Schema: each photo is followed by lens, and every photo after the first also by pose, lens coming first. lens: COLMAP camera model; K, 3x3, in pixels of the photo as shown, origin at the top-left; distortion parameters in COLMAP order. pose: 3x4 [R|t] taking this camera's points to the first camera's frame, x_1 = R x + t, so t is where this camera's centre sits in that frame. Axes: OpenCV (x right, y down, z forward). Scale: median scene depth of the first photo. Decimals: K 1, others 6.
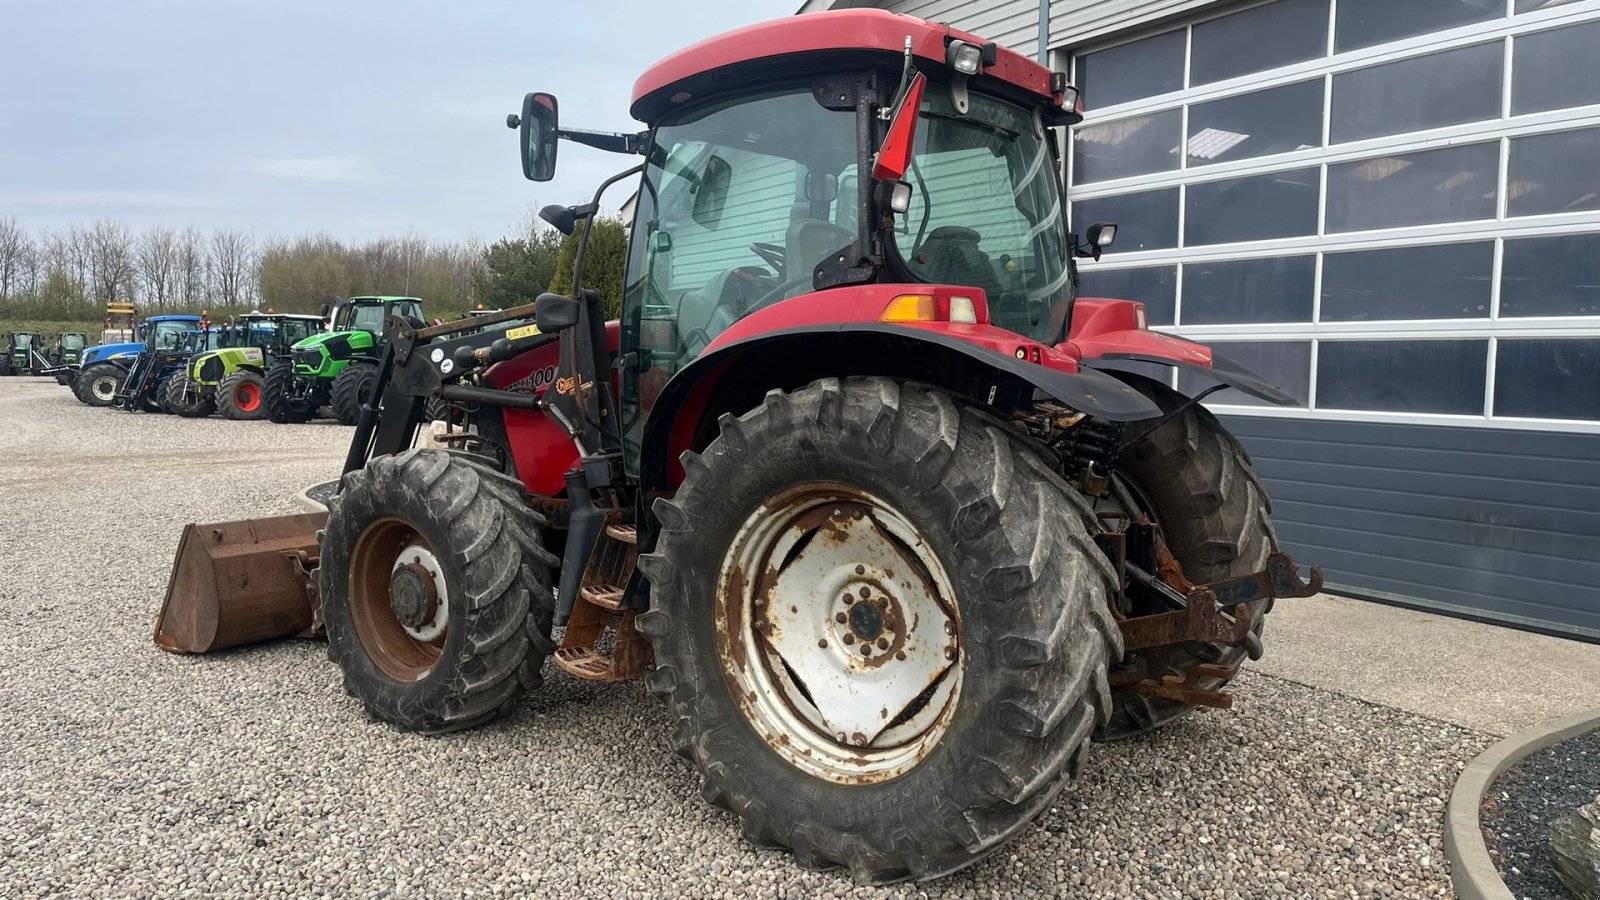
lens RADIAL K [[1211.1, 0, 801.7], [0, 1211.1, 450.8], [0, 0, 1]] dist [0.062264, -0.078114]
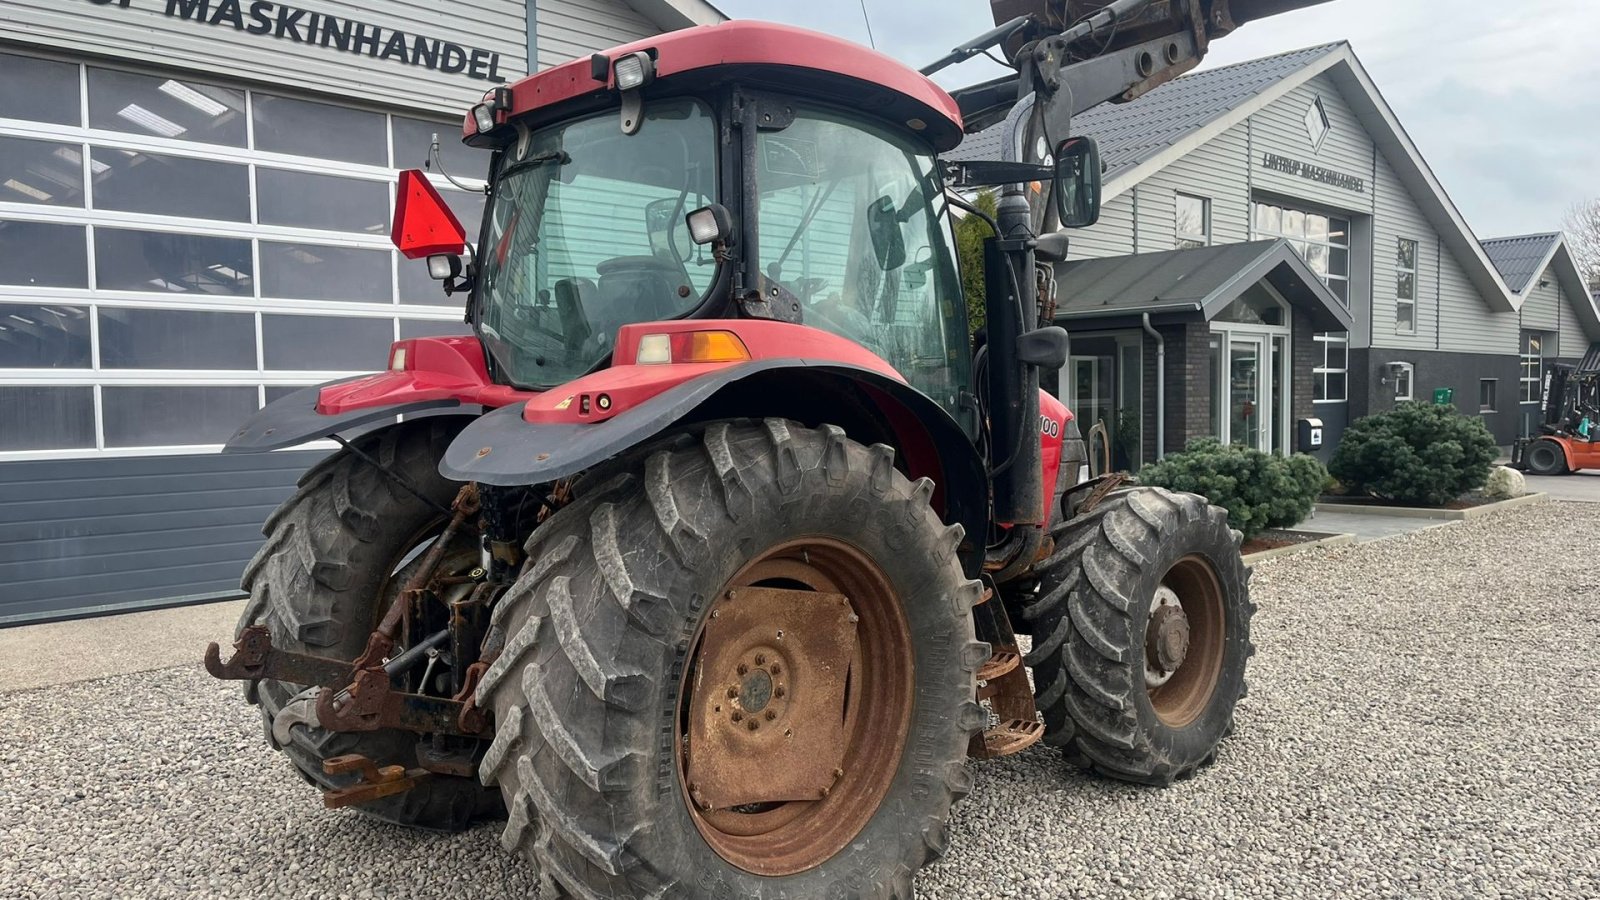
lens RADIAL K [[1211.1, 0, 788.4], [0, 1211.1, 461.1], [0, 0, 1]] dist [0.062264, -0.078114]
pose [[-0.189226, -0.057632, 0.980241, -1.471173], [0.085150, 0.993552, 0.074853, -0.108435], [-0.978235, 0.097632, -0.183099, 1.255735]]
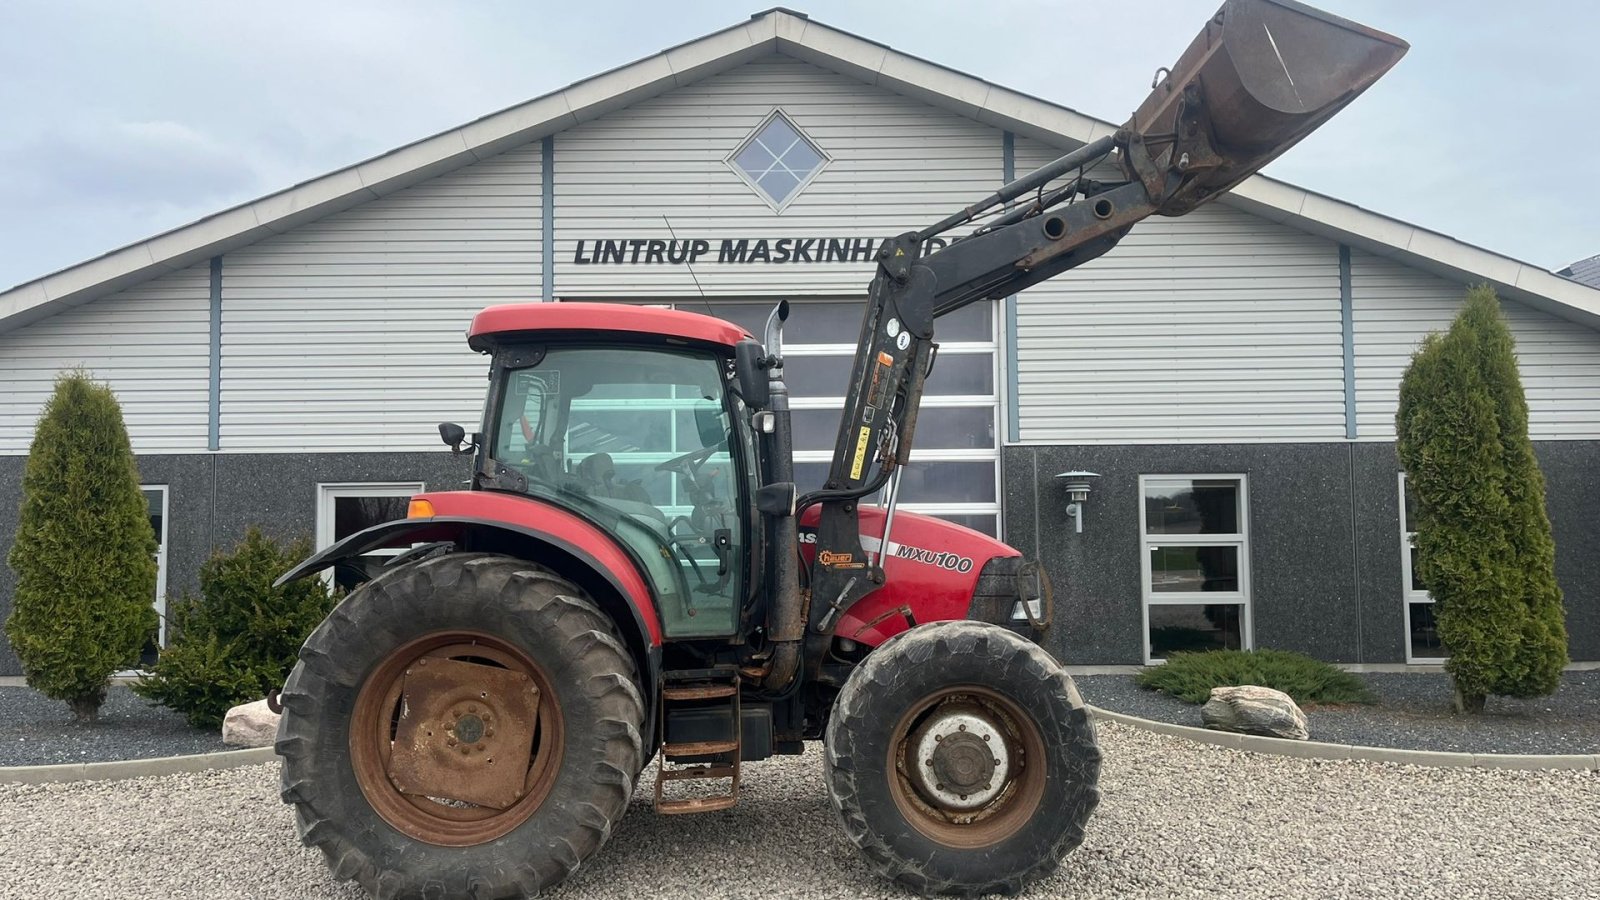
lens RADIAL K [[1211.1, 0, 788.6], [0, 1211.1, 449.4], [0, 0, 1]] dist [0.062264, -0.078114]
pose [[0.551041, 0.037530, 0.833634, -1.560737], [0.078026, 0.992294, -0.096248, -0.041841], [-0.830823, 0.118082, 0.543866, 0.211614]]
